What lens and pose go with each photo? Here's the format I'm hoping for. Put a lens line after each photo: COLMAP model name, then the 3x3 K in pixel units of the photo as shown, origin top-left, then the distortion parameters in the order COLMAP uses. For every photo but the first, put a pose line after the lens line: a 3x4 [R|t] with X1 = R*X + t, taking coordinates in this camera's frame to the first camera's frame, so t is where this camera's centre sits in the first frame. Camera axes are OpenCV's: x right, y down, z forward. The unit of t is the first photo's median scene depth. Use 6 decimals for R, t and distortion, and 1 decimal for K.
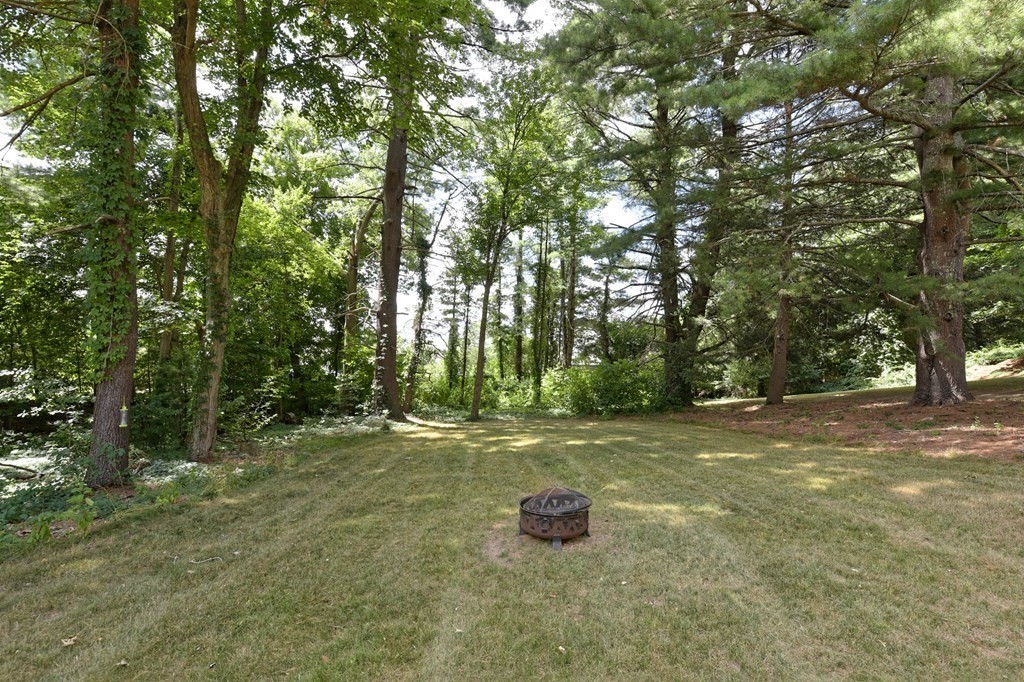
lens RADIAL K [[448.5, 0, 516.0], [0, 448.5, 345.2], [0, 0, 1]] dist [0.000799, -0.000109]
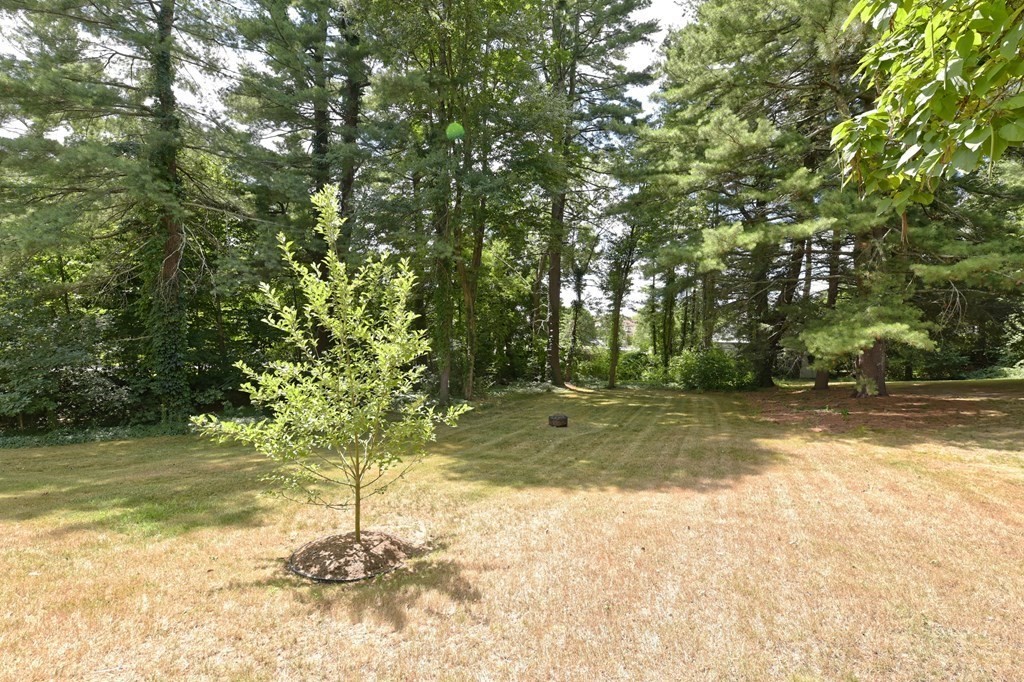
lens RADIAL K [[448.5, 0, 512.1], [0, 448.5, 338.9], [0, 0, 1]] dist [0.000799, -0.000109]
pose [[0.890815, 0.005235, -0.454335, 0.330979], [0.027754, 0.997440, 0.065910, -0.121929], [0.453517, -0.071323, 0.888389, -0.549240]]
